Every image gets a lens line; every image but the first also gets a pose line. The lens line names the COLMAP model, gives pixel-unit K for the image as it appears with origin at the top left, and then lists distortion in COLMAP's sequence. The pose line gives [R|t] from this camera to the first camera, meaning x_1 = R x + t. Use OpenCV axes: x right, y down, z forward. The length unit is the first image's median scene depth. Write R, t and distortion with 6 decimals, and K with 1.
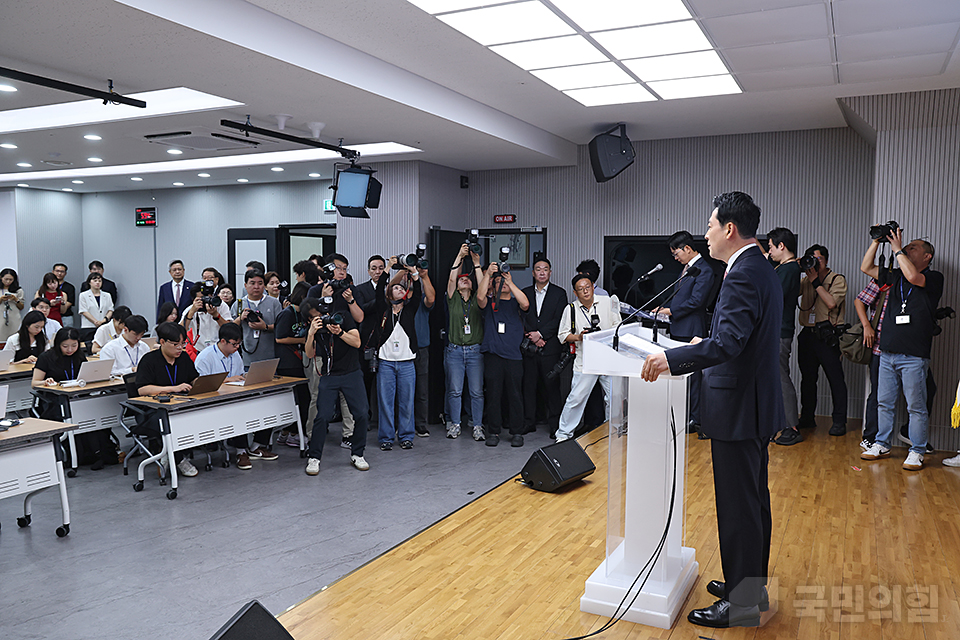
lens RADIAL K [[777.0, 0, 481.7], [0, 777.0, 327.2], [0, 0, 1]] dist [-0.018296, 0.026300]
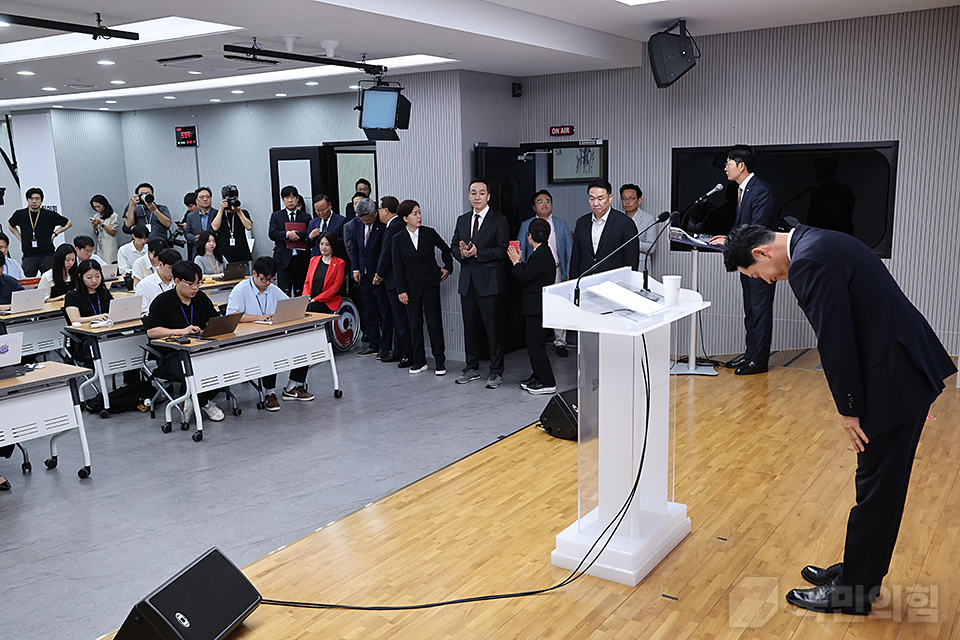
lens RADIAL K [[883.0, 0, 483.8], [0, 883.0, 329.5], [0, 0, 1]] dist [0.026870, 0.000000]
pose [[0.991929, -0.004874, -0.126699, 0.091132], [0.017859, 0.994670, 0.101554, -0.023673], [0.125529, -0.102997, 0.986729, -0.045606]]
